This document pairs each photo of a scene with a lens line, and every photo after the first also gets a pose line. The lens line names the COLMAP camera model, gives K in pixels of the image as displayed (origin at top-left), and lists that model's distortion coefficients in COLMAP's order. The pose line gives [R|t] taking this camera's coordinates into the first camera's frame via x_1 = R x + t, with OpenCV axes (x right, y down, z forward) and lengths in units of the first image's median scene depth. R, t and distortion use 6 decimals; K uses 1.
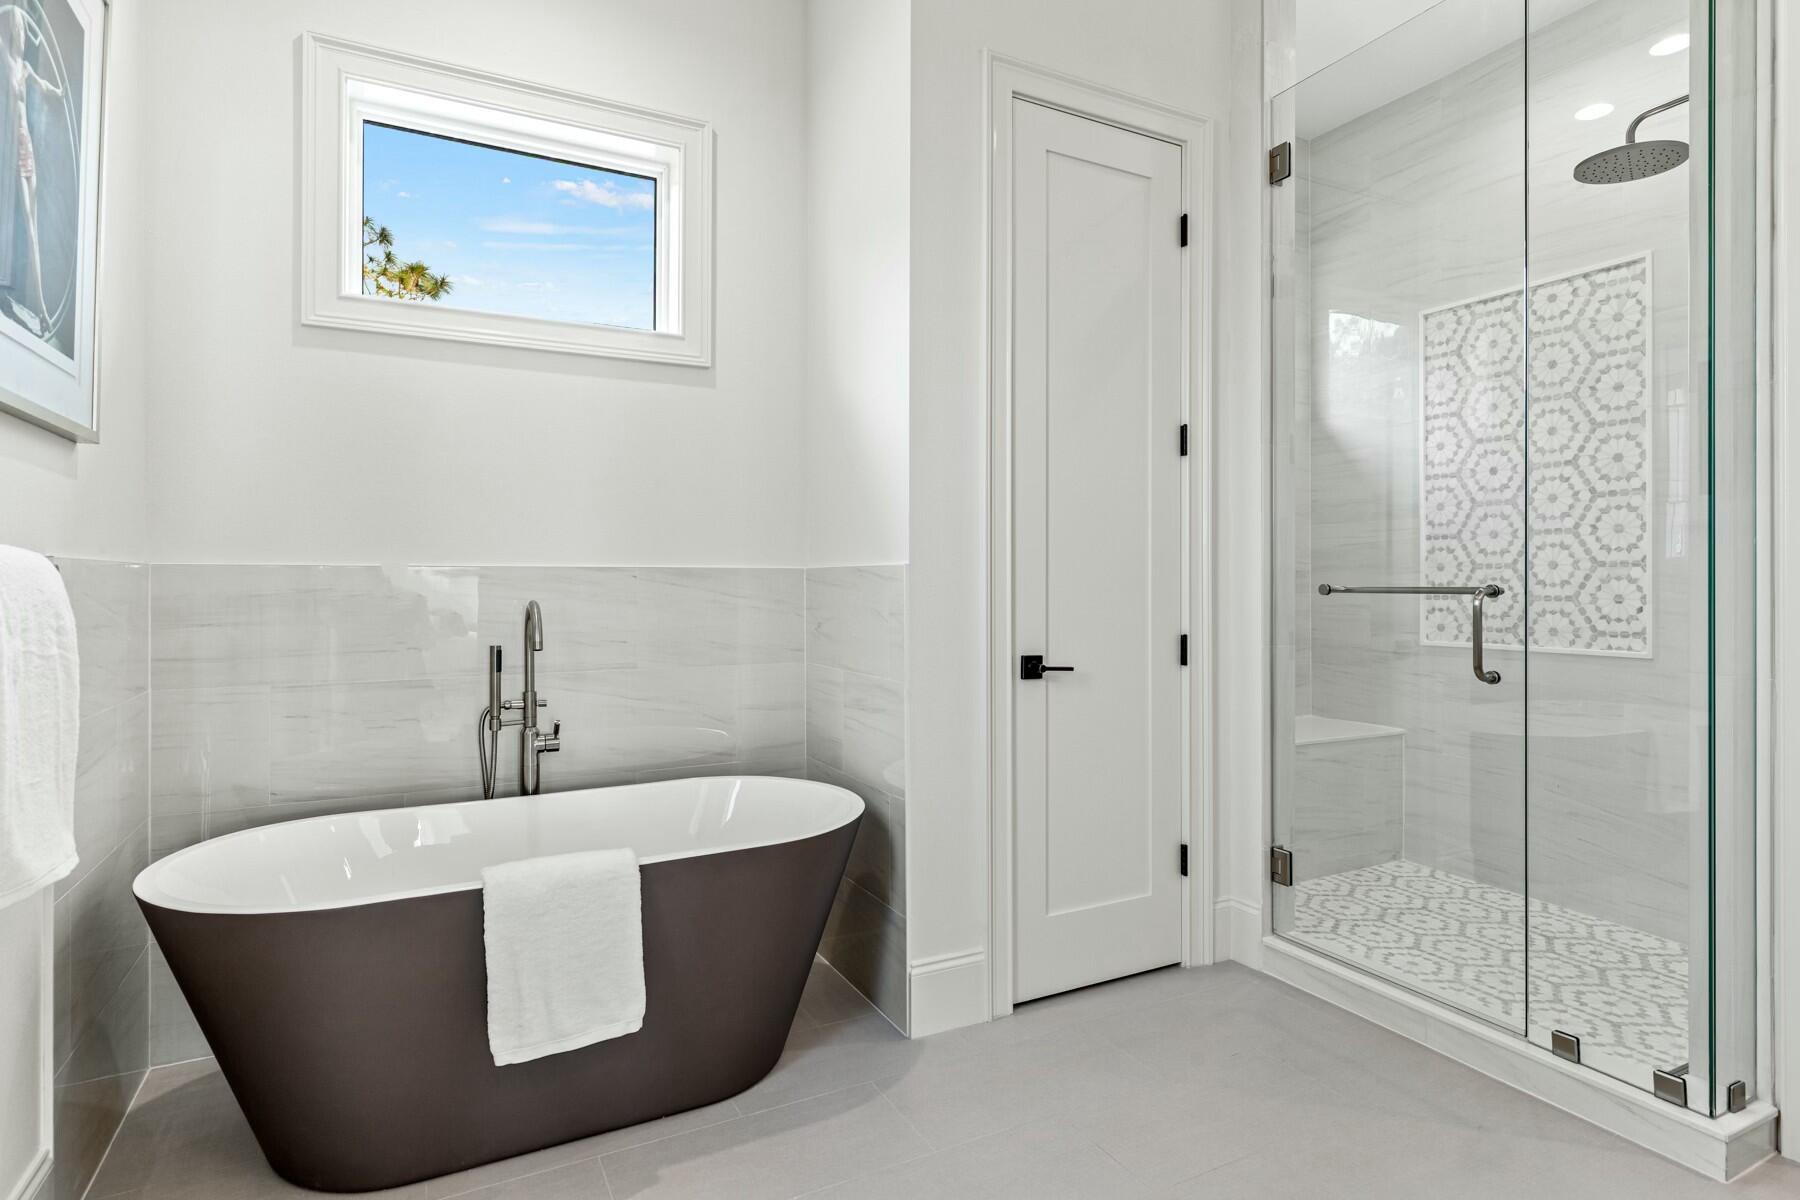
lens RADIAL K [[933.7, 0, 903.6], [0, 933.7, 583.6], [0, 0, 1]] dist [-0.002344, -0.001758]
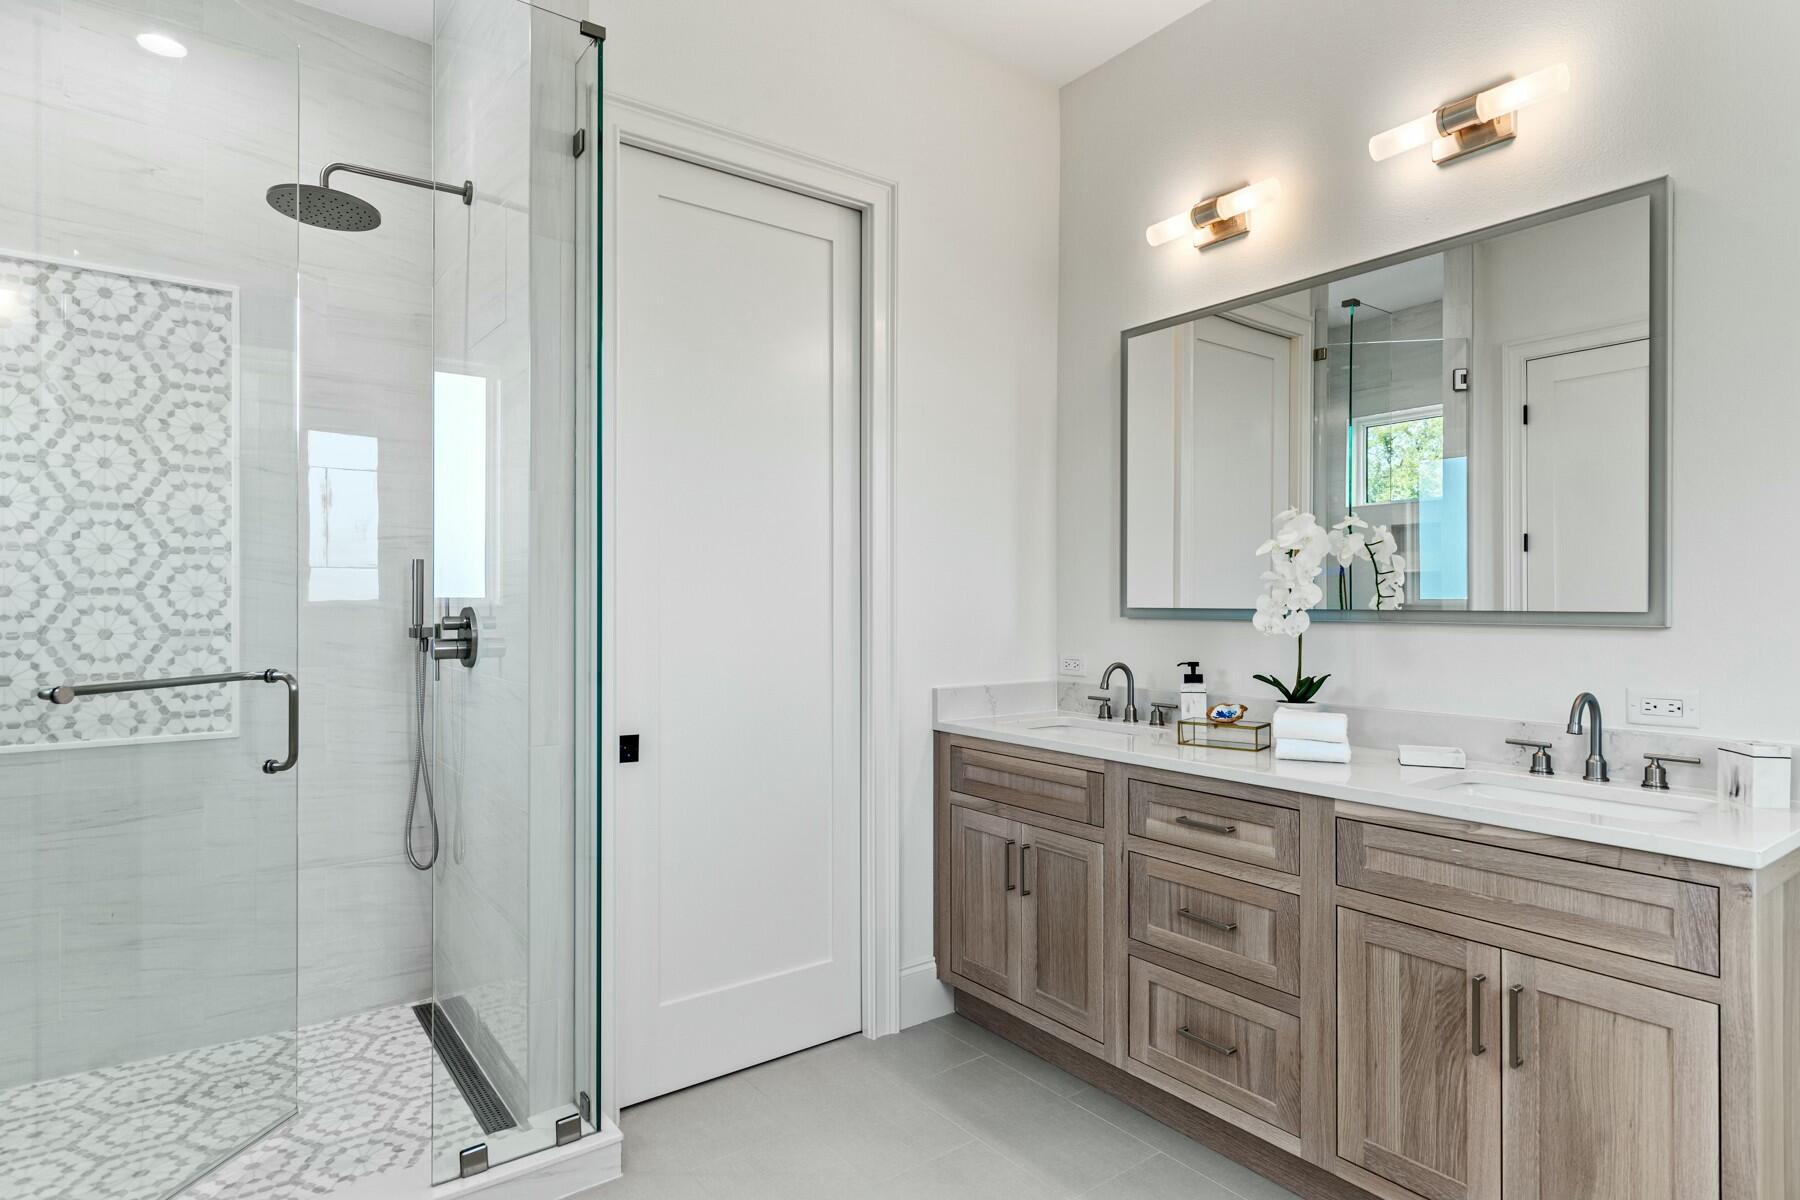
lens RADIAL K [[980.2, 0, 907.2], [0, 980.2, 597.3], [0, 0, 1]] dist [0.002066, 0.002210]
pose [[-0.165113, -0.002186, 0.986272, -0.251843], [-0.000960, 0.999997, 0.002055, -0.058723], [-0.986274, -0.000608, -0.165114, 0.519815]]
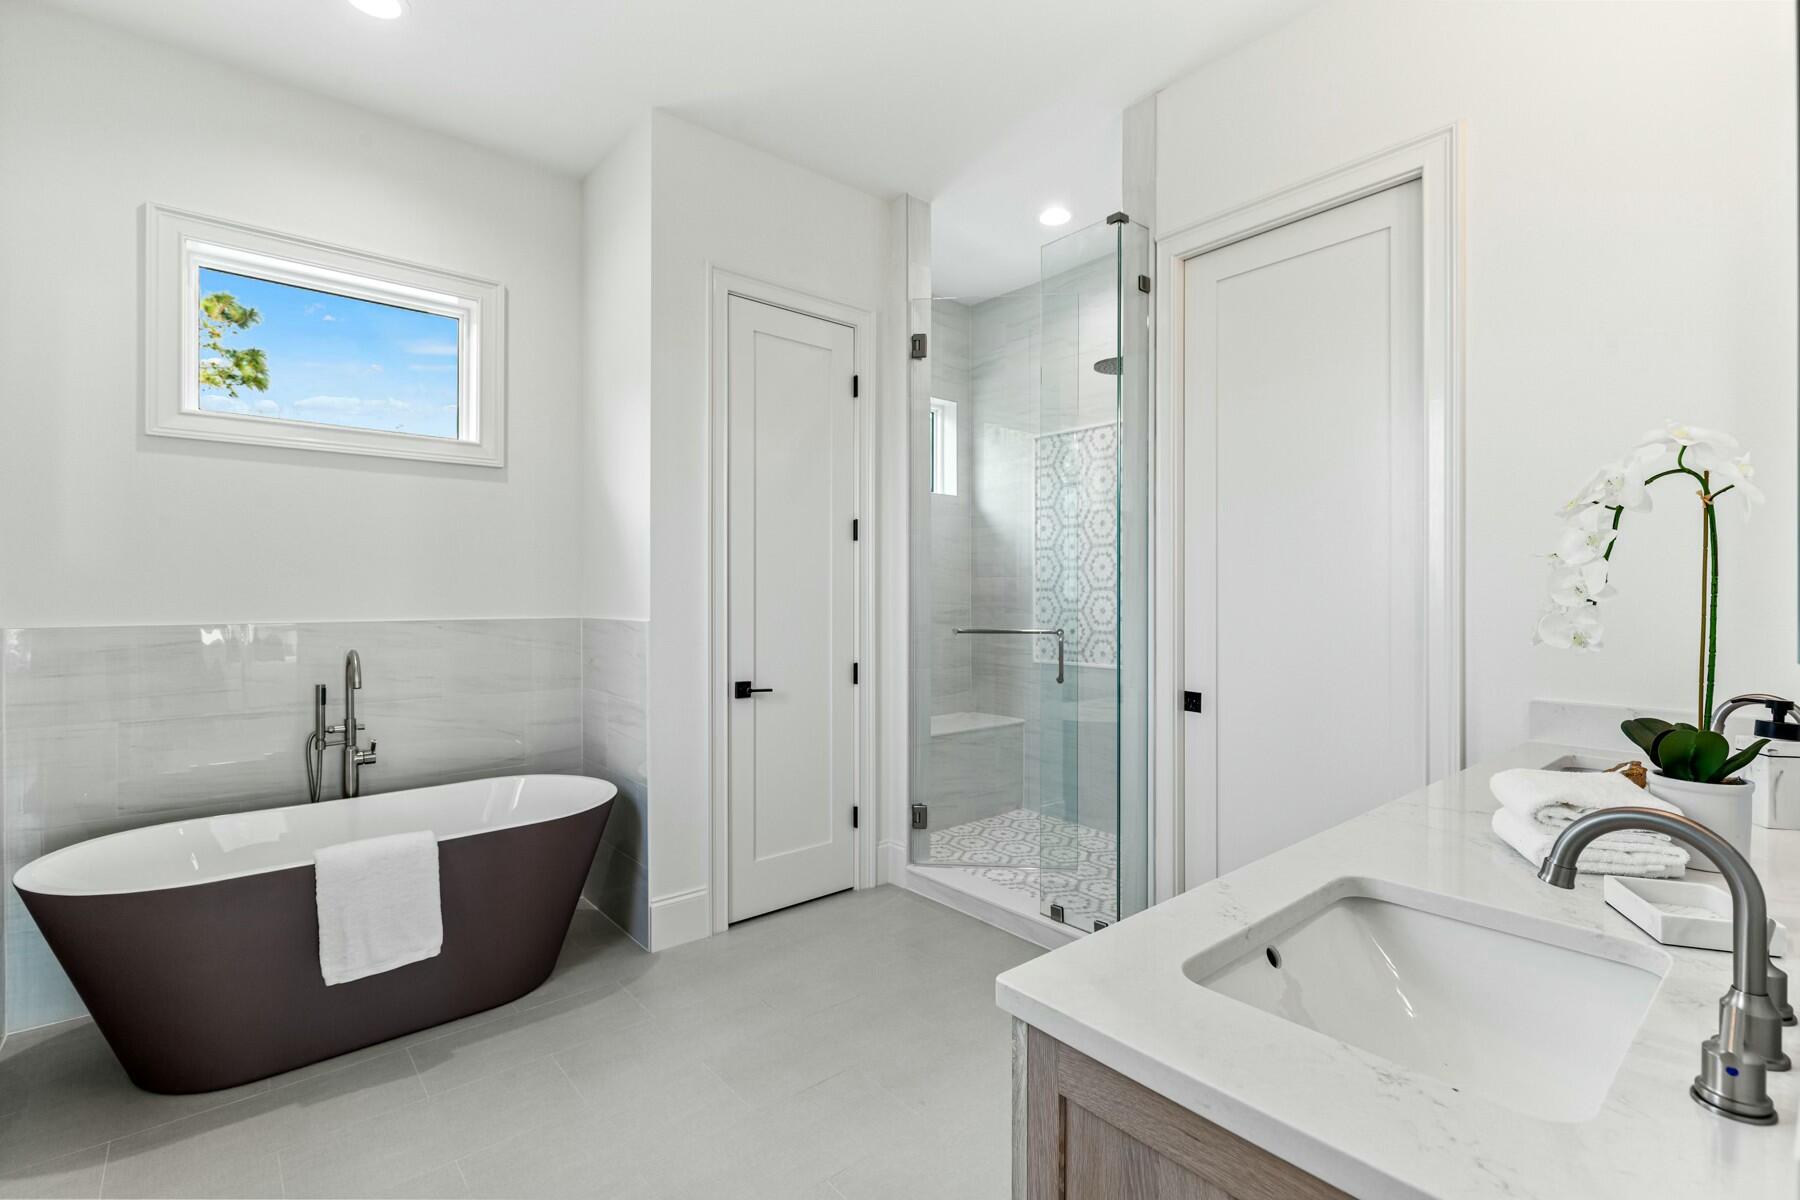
lens RADIAL K [[807.6, 0, 909.8], [0, 807.6, 597.4], [0, 0, 1]] dist [-0.005992, 0.000313]
pose [[0.973649, -0.000864, 0.228049, 0.093126], [0.000013, 0.999993, 0.003734, -0.051589], [-0.228051, -0.003633, 0.973642, -0.244034]]
